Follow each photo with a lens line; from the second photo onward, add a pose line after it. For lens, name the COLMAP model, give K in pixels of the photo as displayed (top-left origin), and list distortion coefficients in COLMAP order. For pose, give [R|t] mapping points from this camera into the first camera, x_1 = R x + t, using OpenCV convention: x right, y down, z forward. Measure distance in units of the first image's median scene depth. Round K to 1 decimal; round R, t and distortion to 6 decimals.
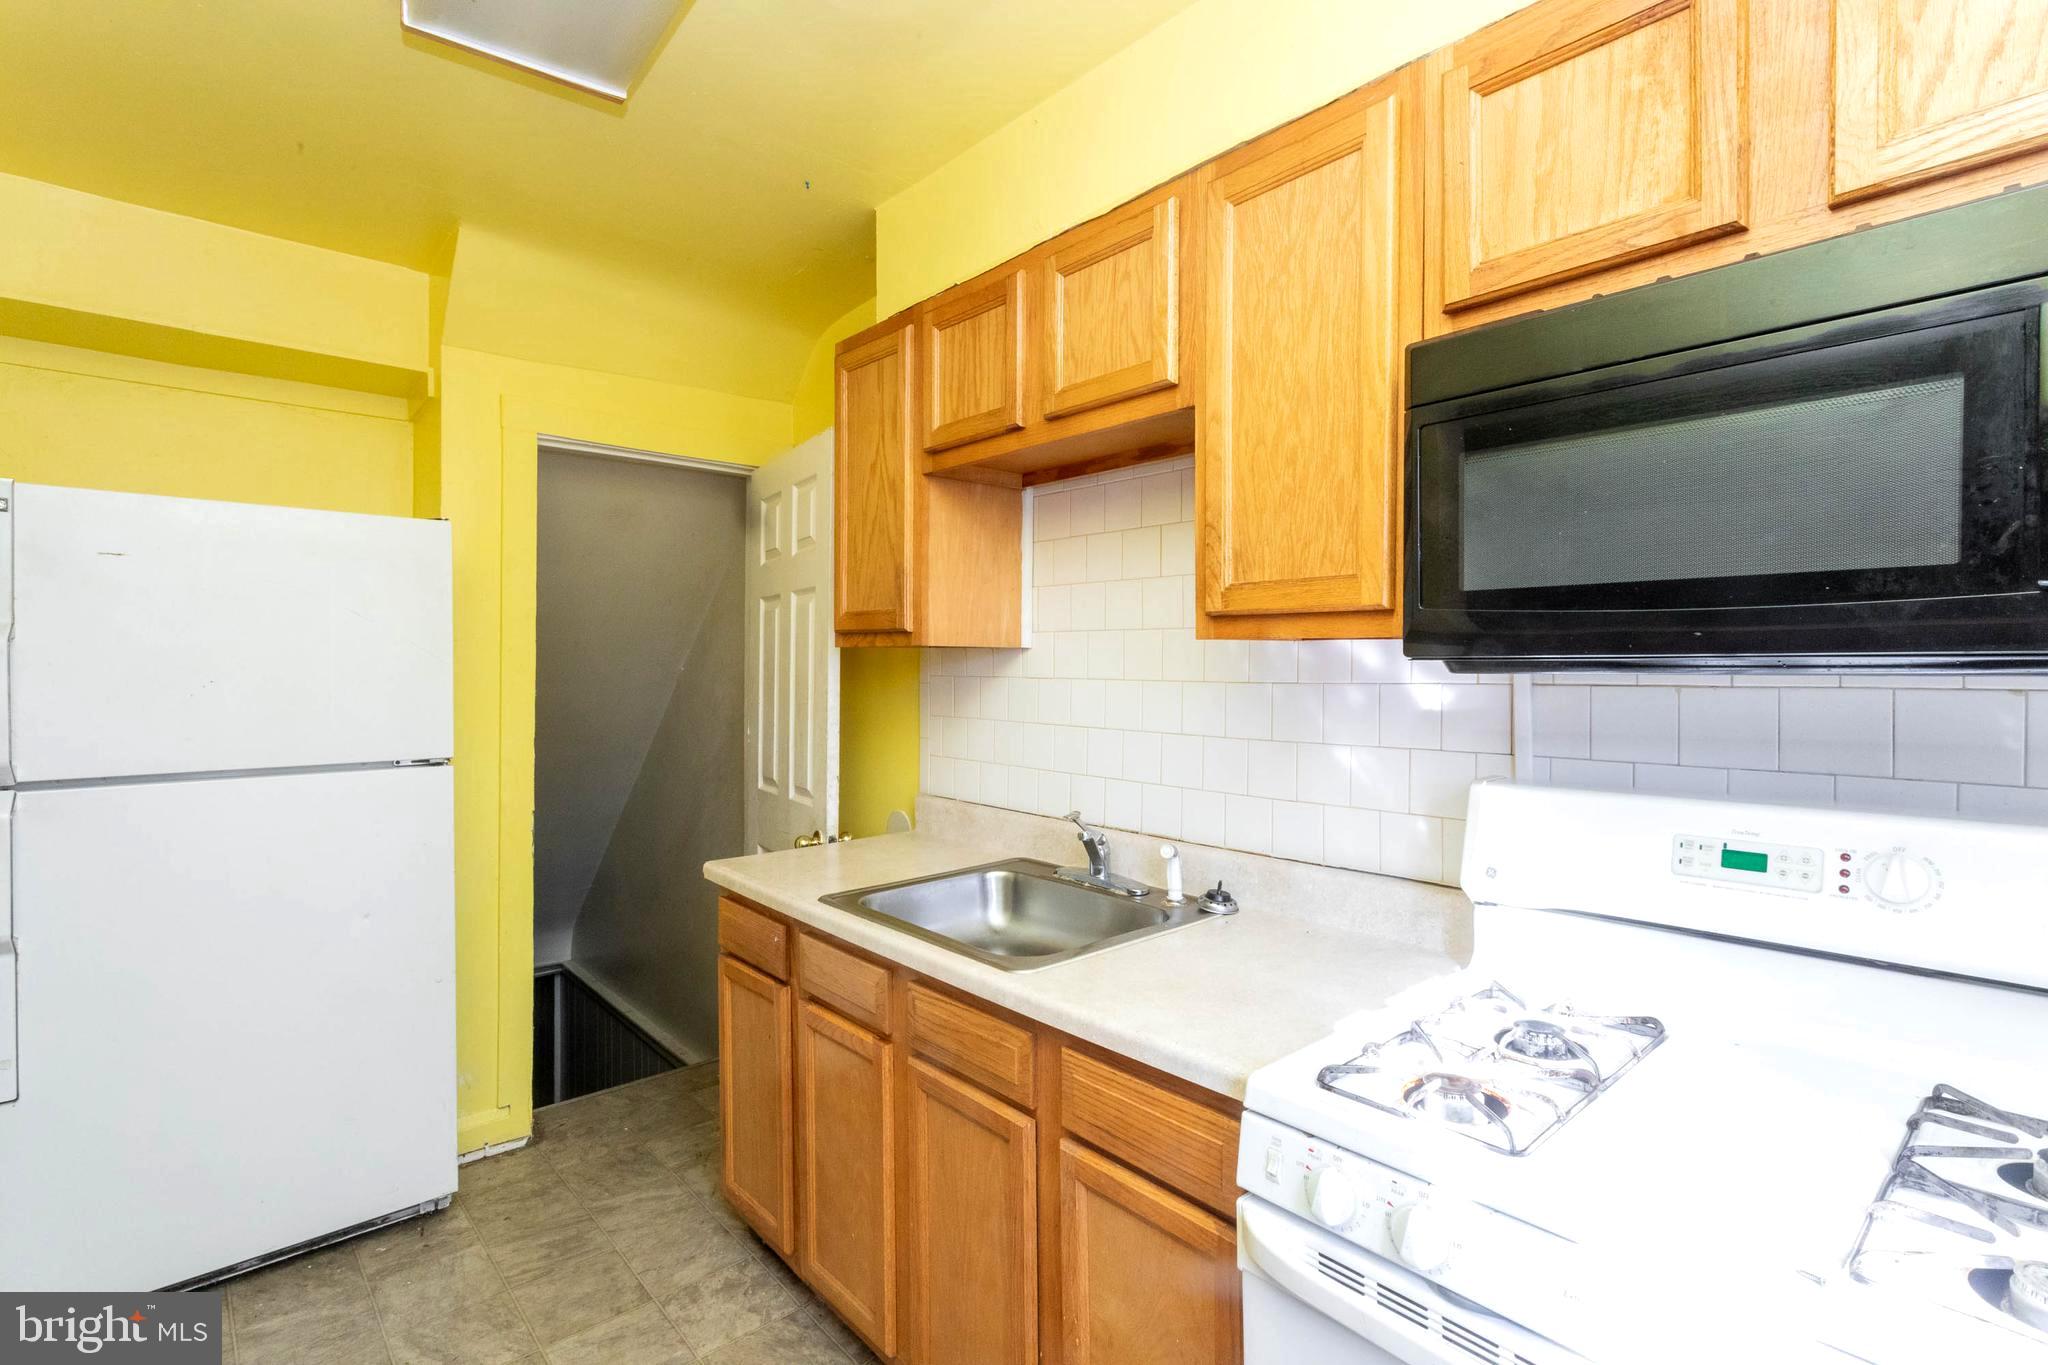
lens RADIAL K [[961.3, 0, 988.6], [0, 961.3, 682.6], [0, 0, 1]] dist [-0.001629, 0.000074]
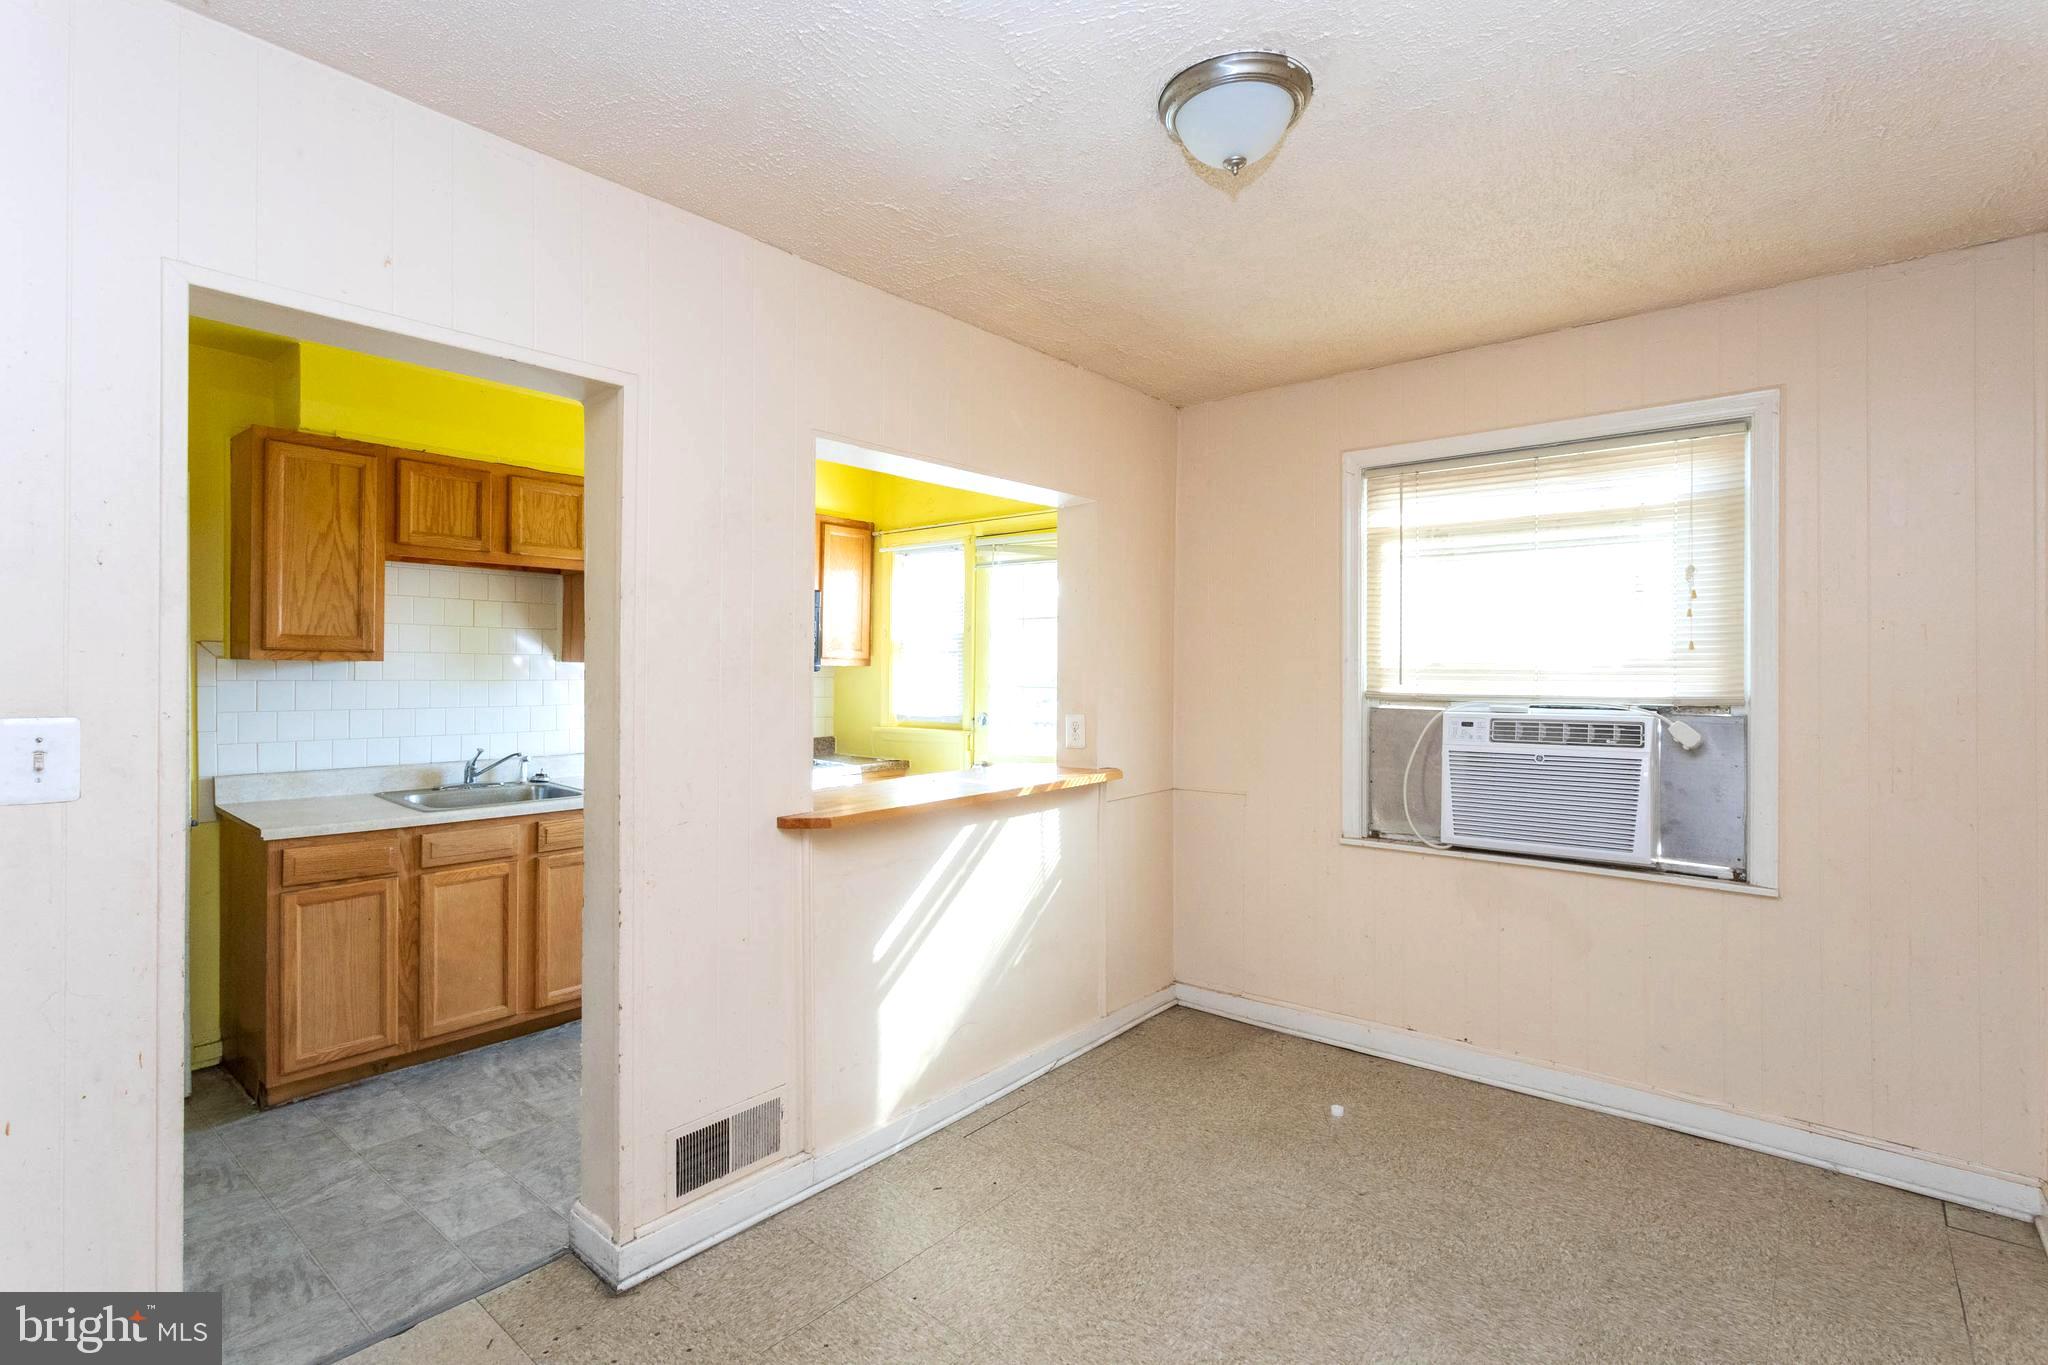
lens RADIAL K [[966.5, 0, 1028.2], [0, 966.5, 671.2], [0, 0, 1]] dist [-0.001337, 0.000034]
pose [[-0.153527, -0.010853, 0.988085, -2.014758], [0.006863, 0.999904, 0.012049, -0.036791], [-0.988121, 0.008631, -0.153438, 0.215574]]
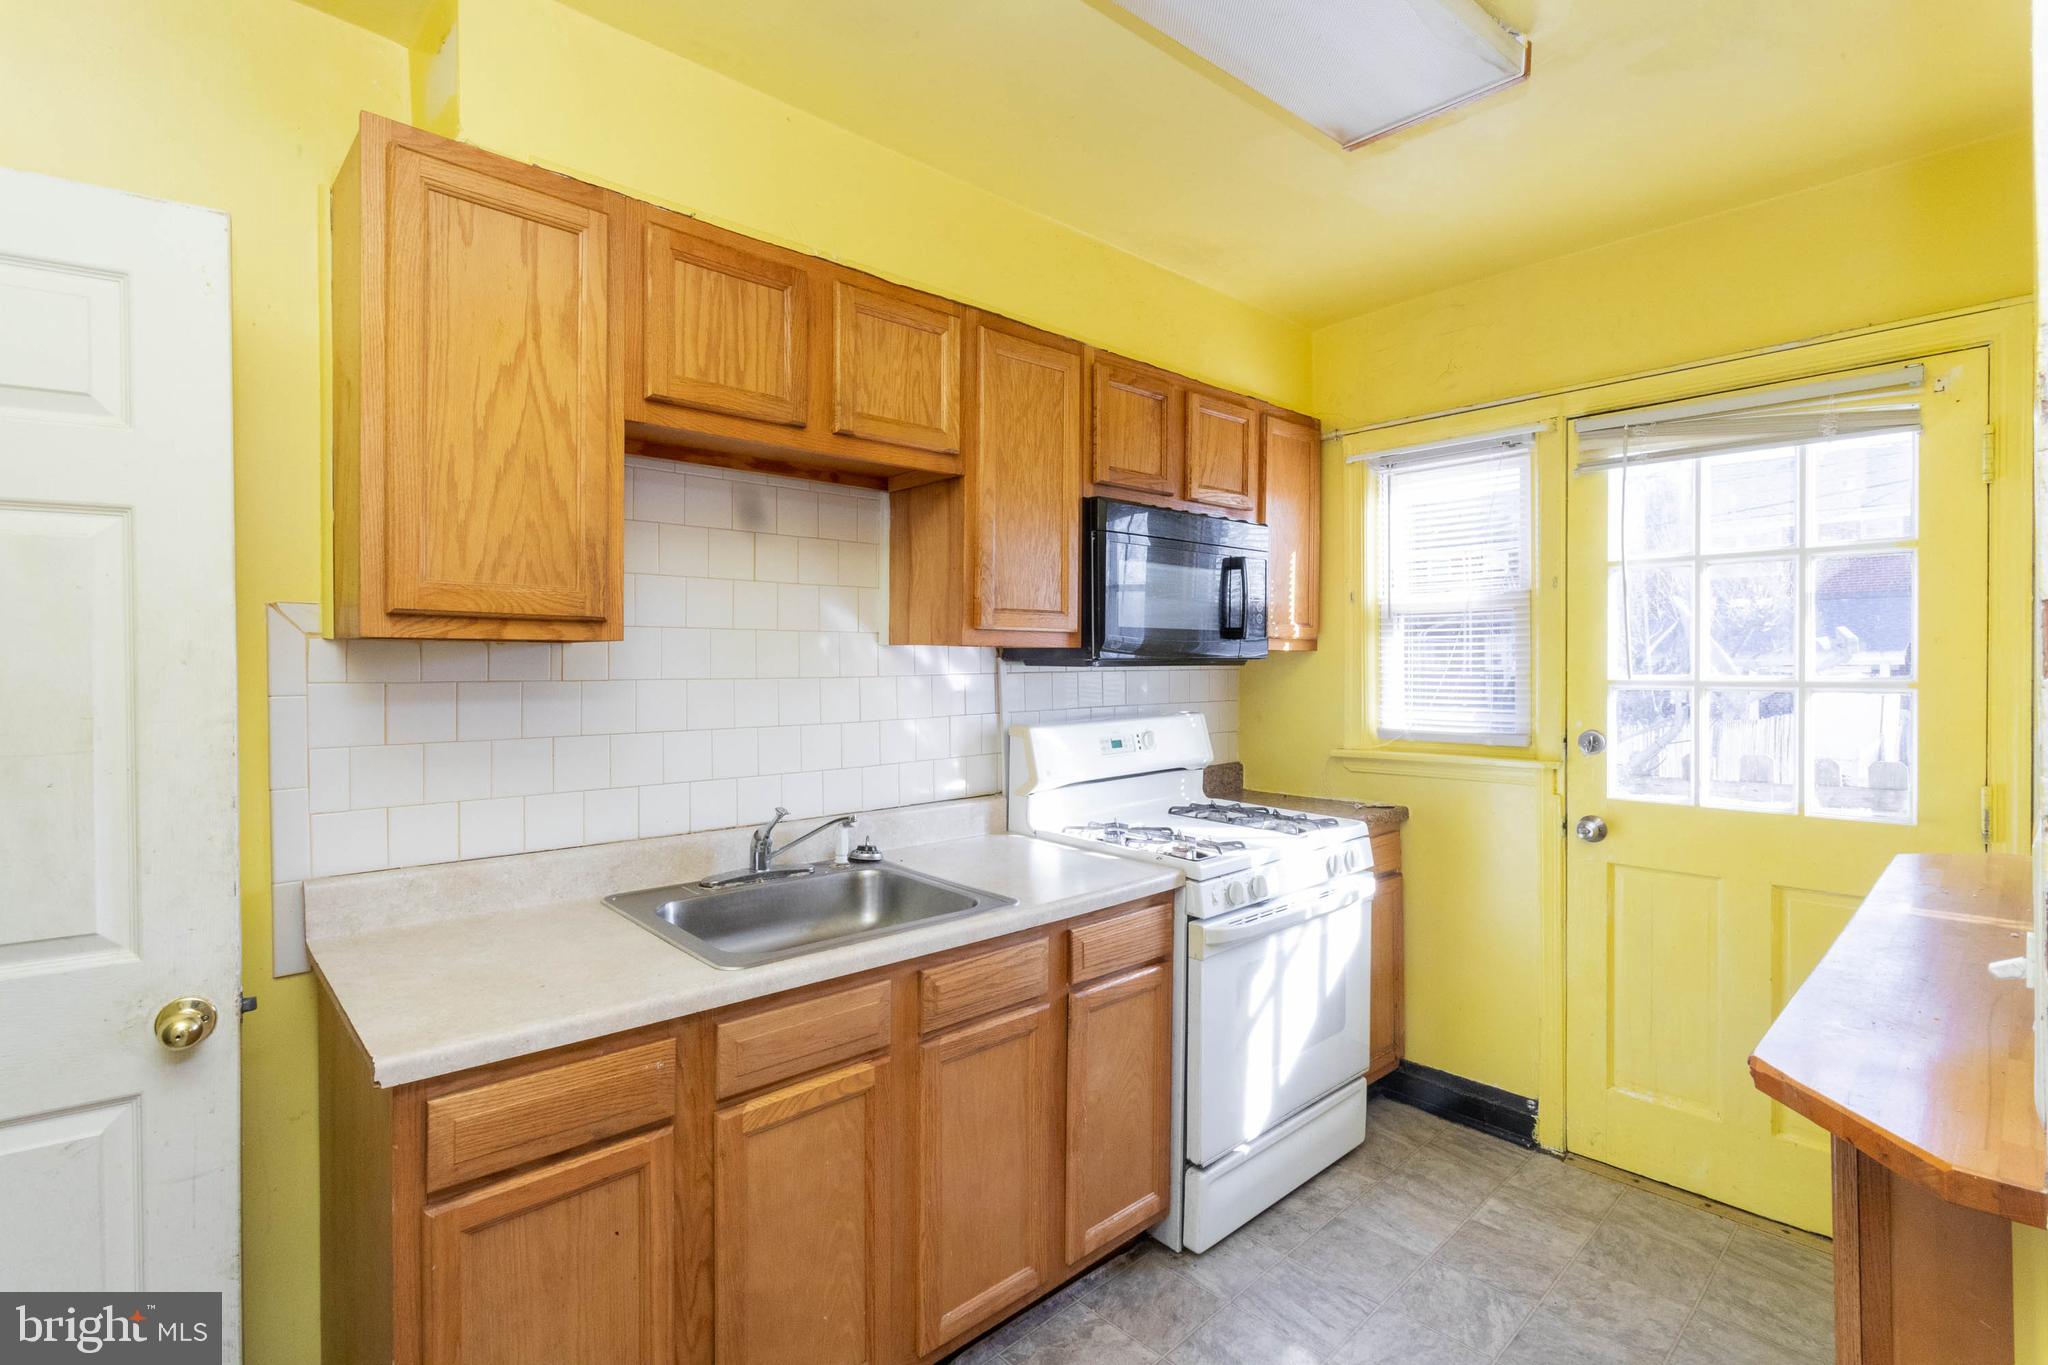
lens RADIAL K [[956.7, 0, 1016.6], [0, 956.7, 668.5], [0, 0, 1]] dist [0.001930, 0.000577]
pose [[-0.028638, -0.012859, 0.999507, -0.945242], [0.016322, 0.999778, 0.013330, -0.022920], [-0.999457, 0.016696, -0.028422, 0.786019]]
